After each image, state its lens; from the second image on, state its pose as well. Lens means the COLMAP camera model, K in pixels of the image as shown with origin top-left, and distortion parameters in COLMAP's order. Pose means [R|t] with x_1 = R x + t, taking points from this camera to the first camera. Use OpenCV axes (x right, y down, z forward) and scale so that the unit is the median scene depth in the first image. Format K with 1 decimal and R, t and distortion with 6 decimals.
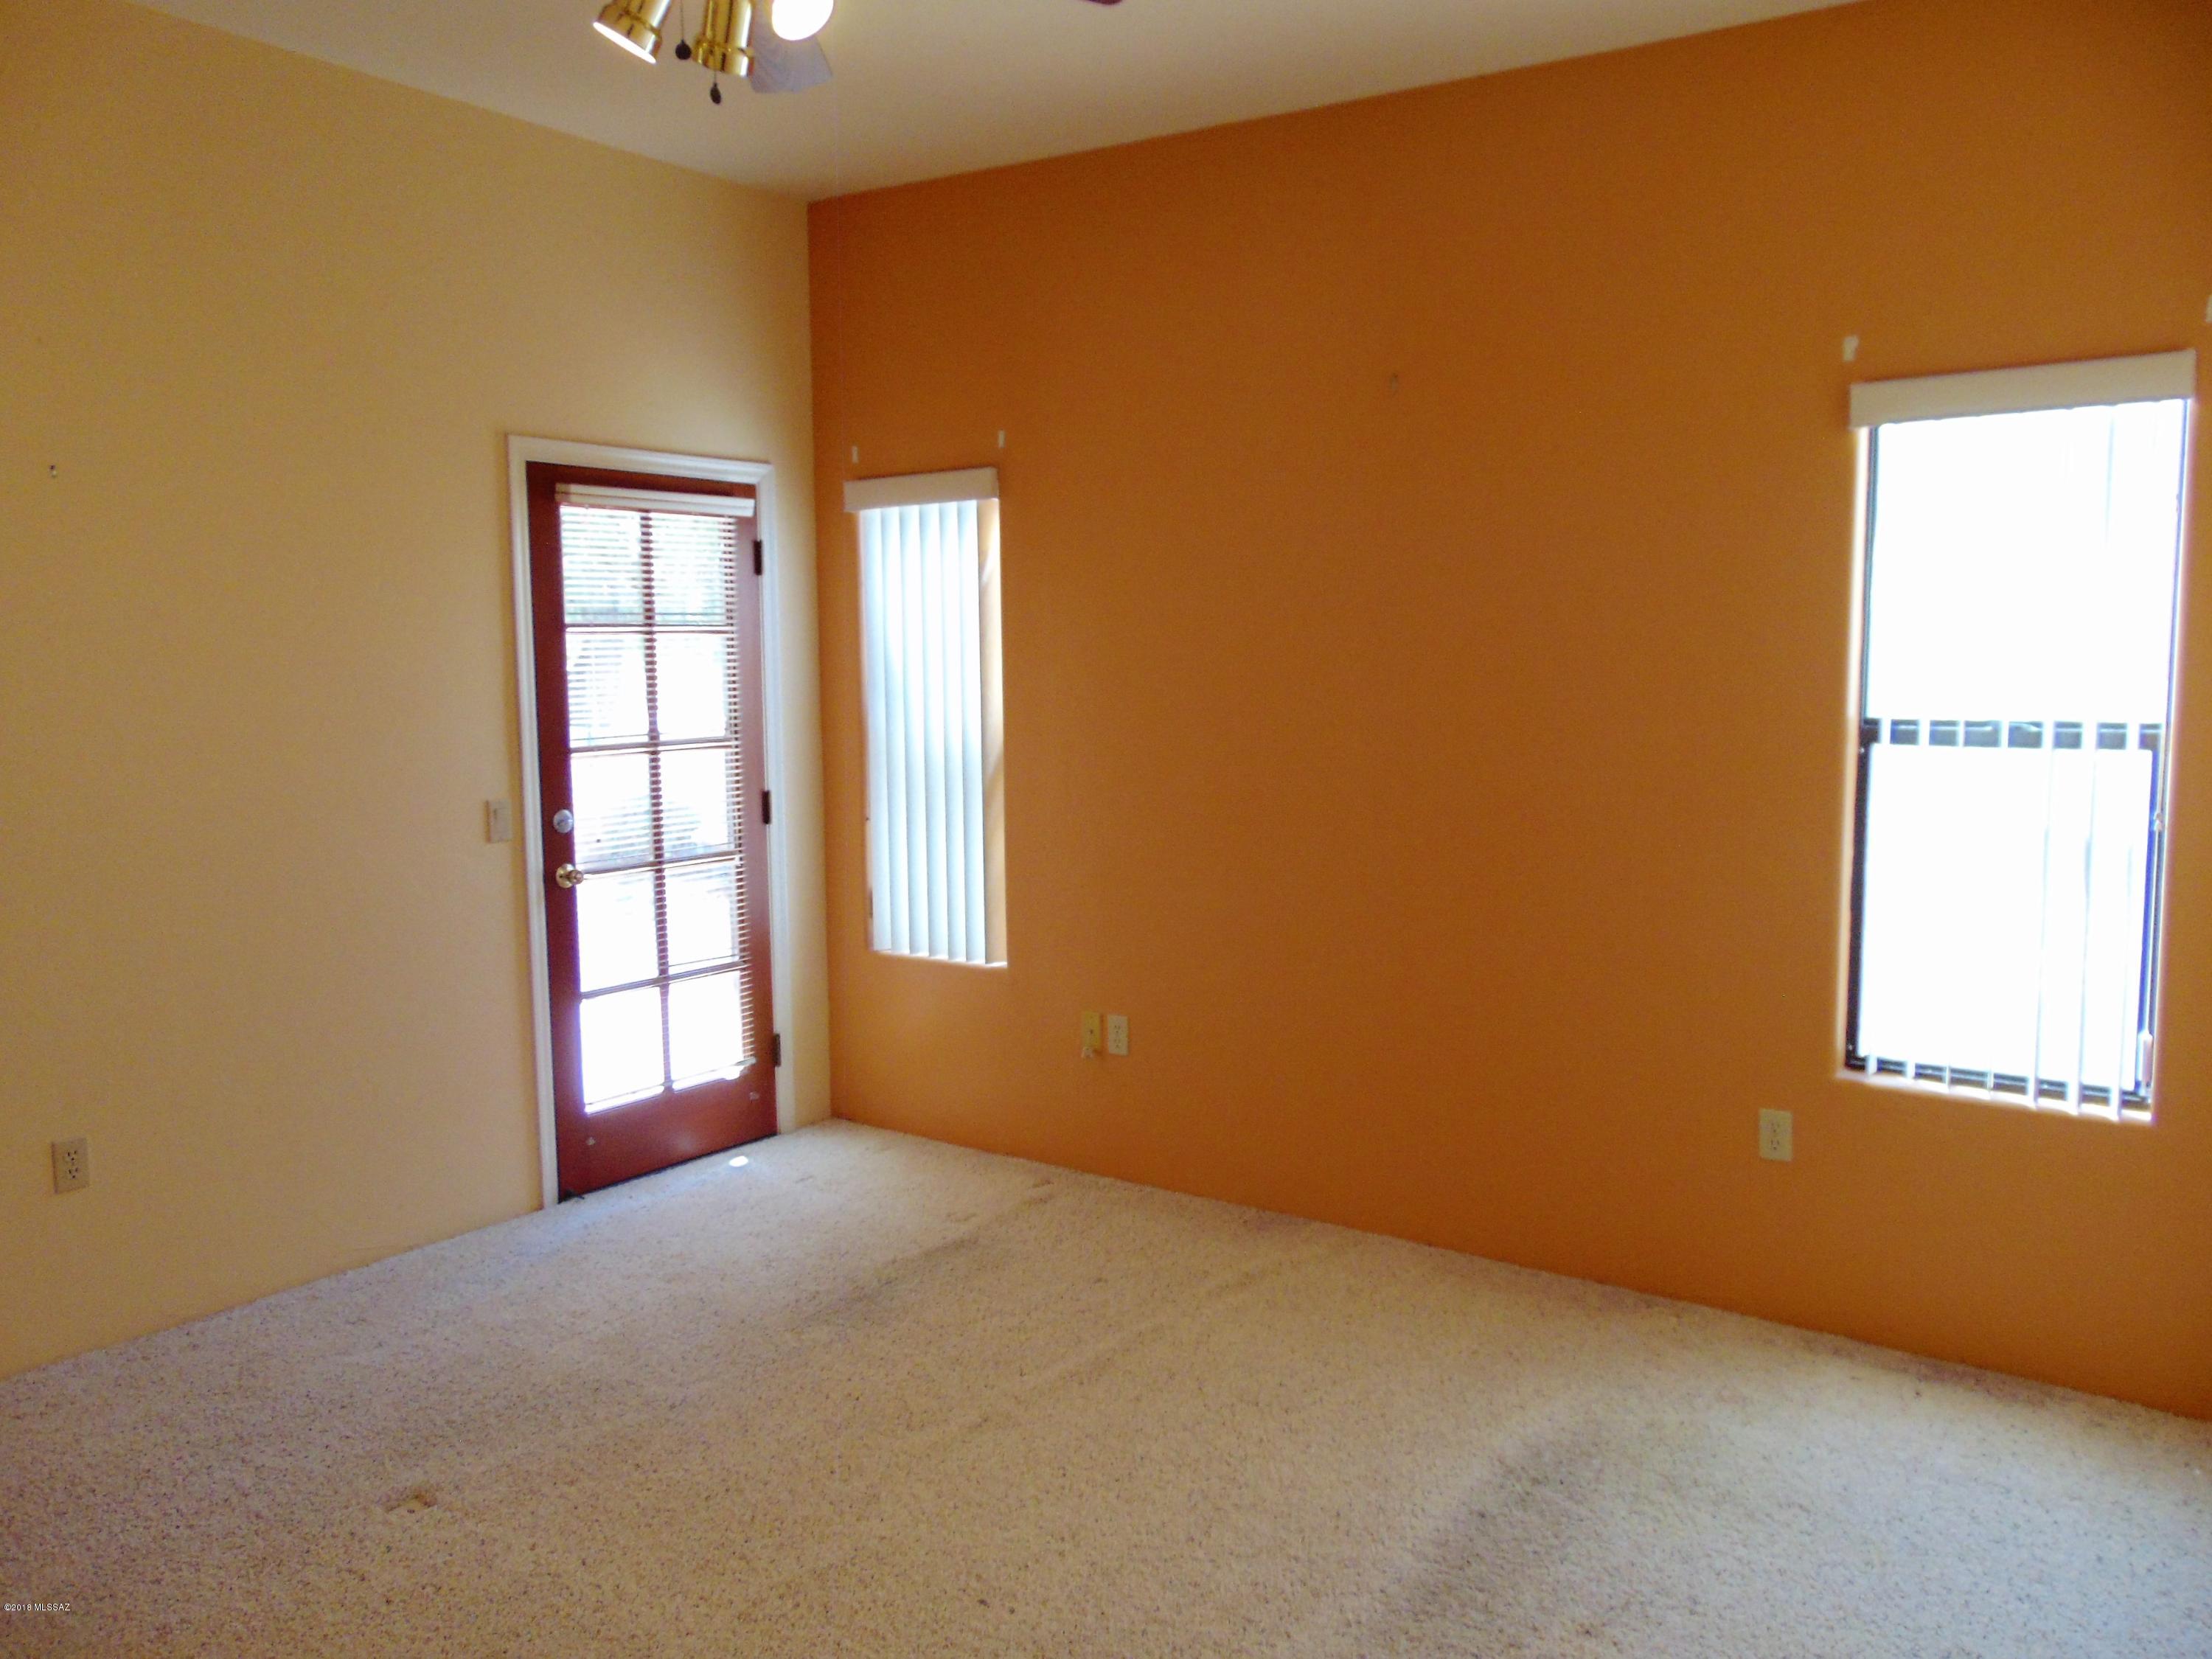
lens RADIAL K [[1618.2, 0, 1107.6], [0, 1618.2, 844.6], [0, 0, 1]] dist [0.013519, 0.008256]
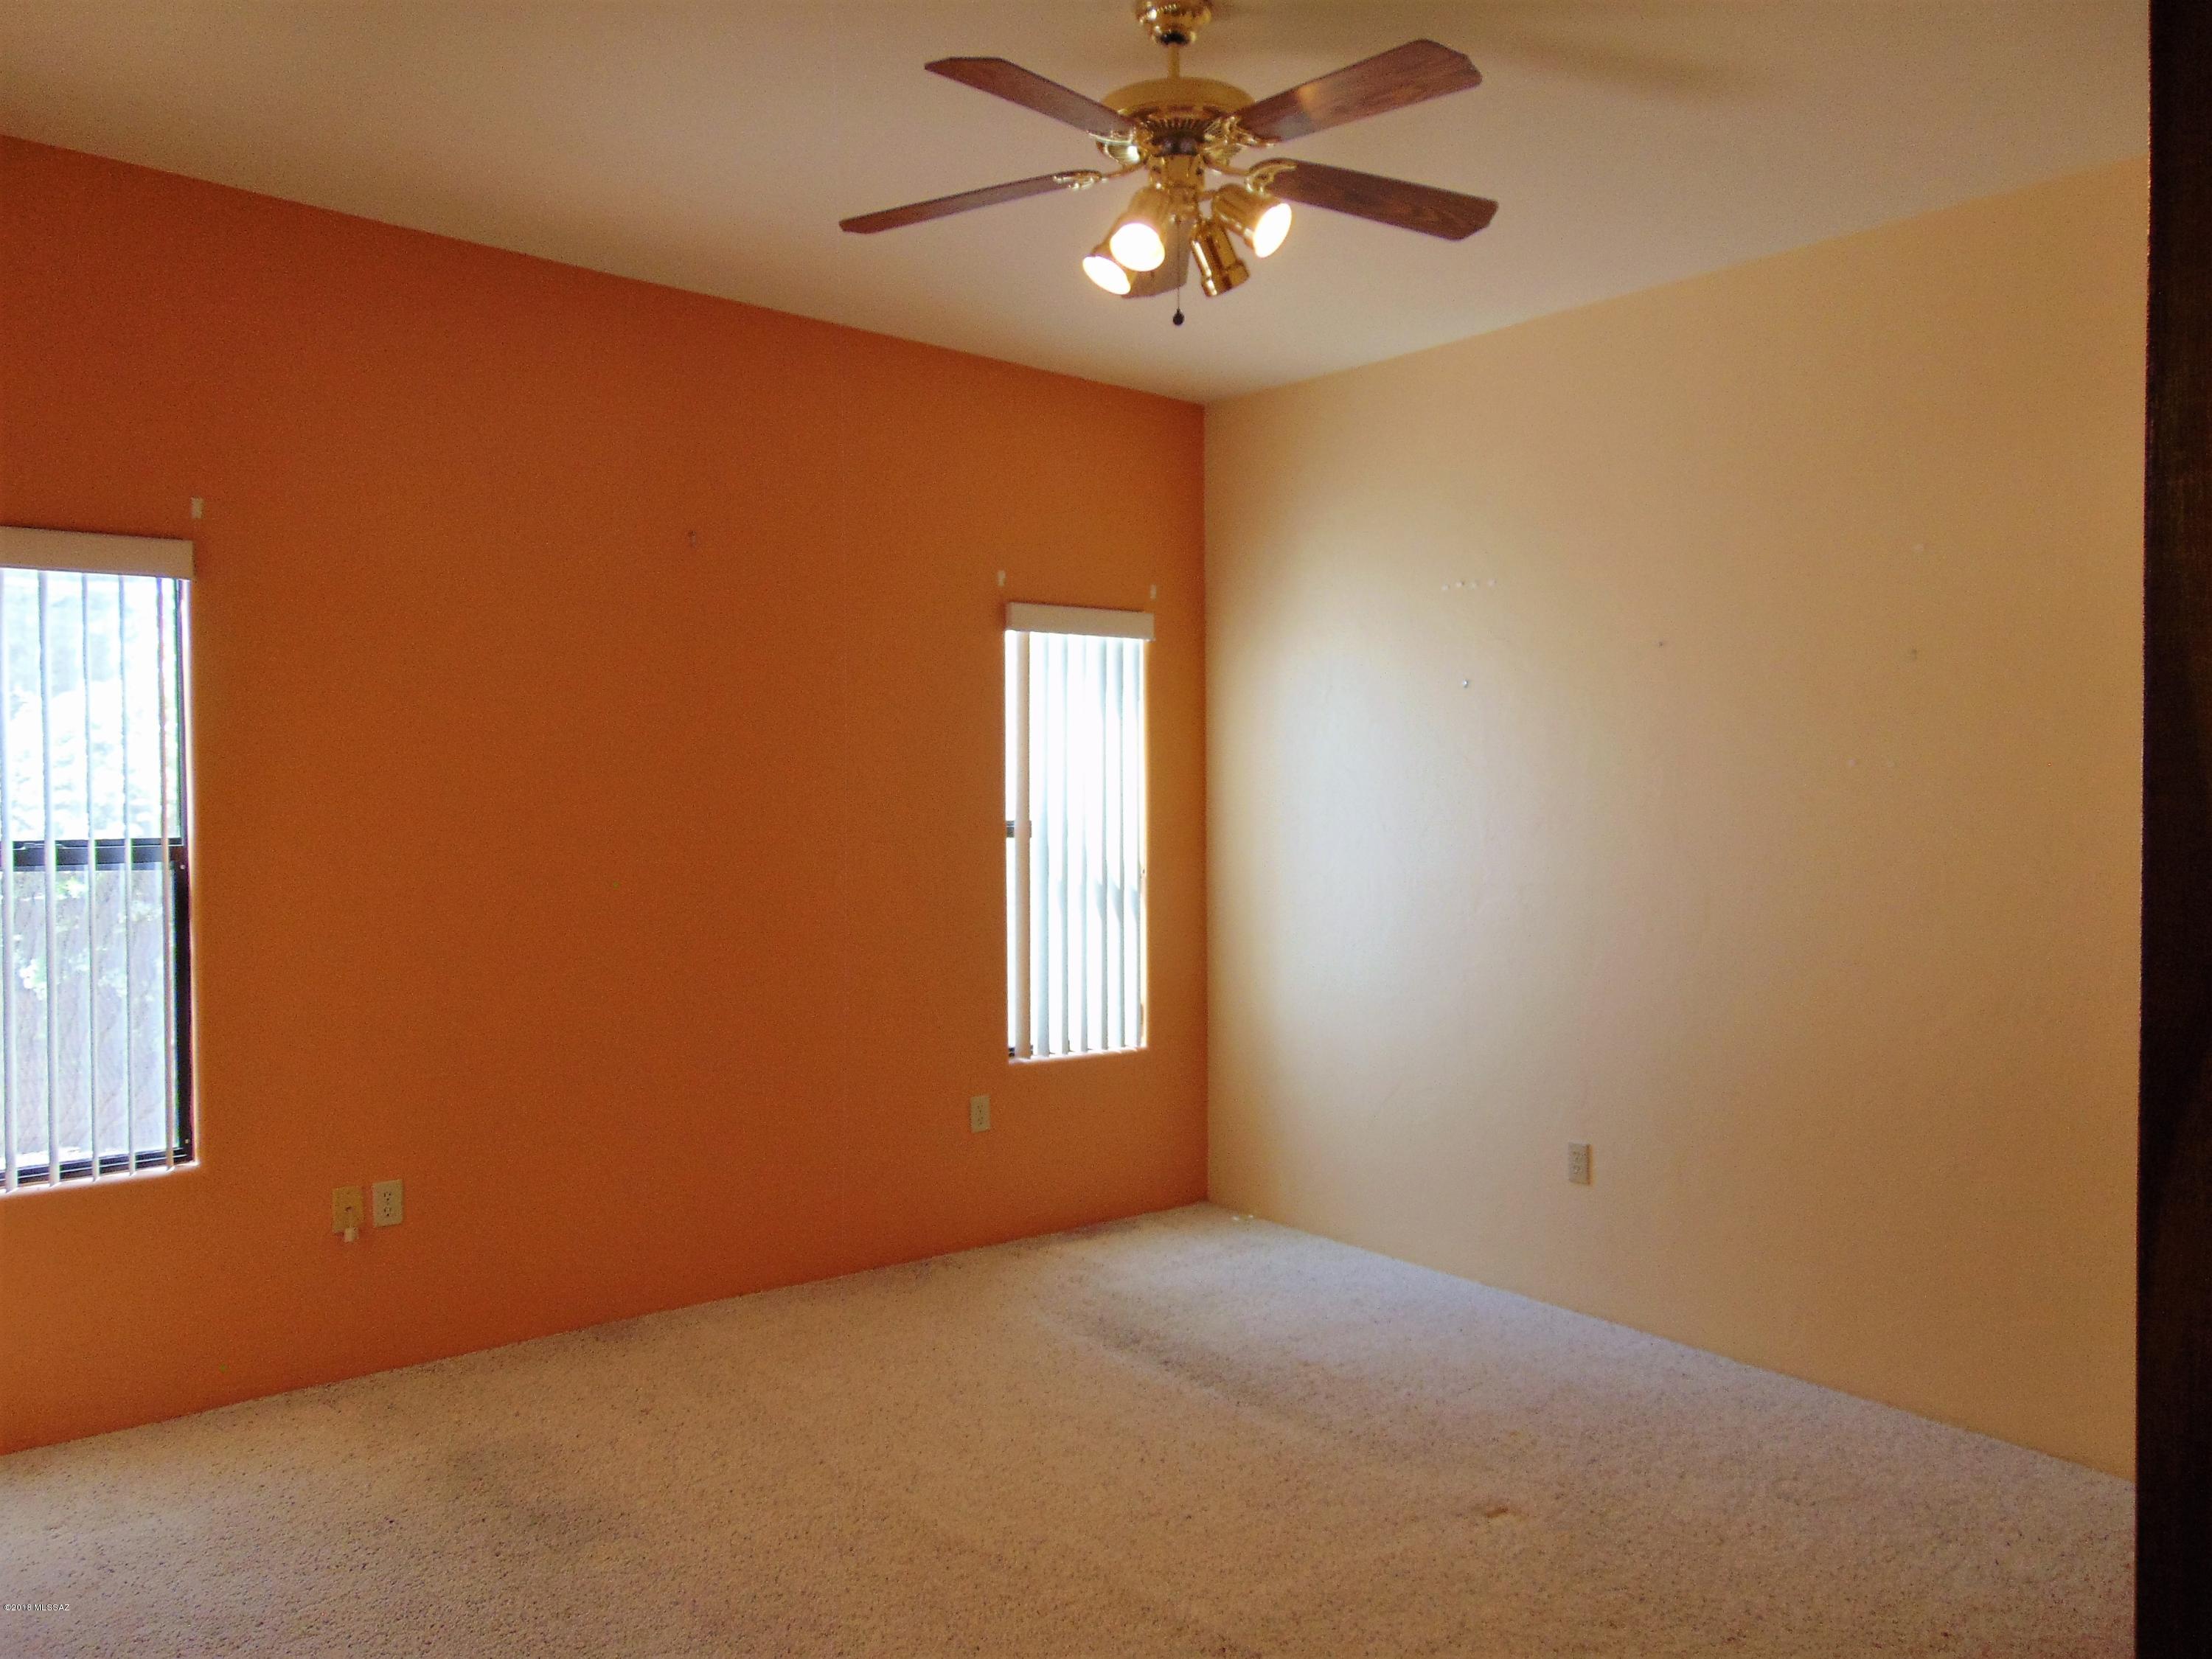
lens RADIAL K [[1670.5, 0, 1105.9], [0, 1670.5, 813.1], [0, 0, 1]] dist [-0.046218, 0.074591]
pose [[0.289511, -0.016820, 0.957027, -0.848743], [0.105393, 0.994326, -0.014407, -0.044456], [-0.951355, 0.105034, 0.289641, 0.397135]]
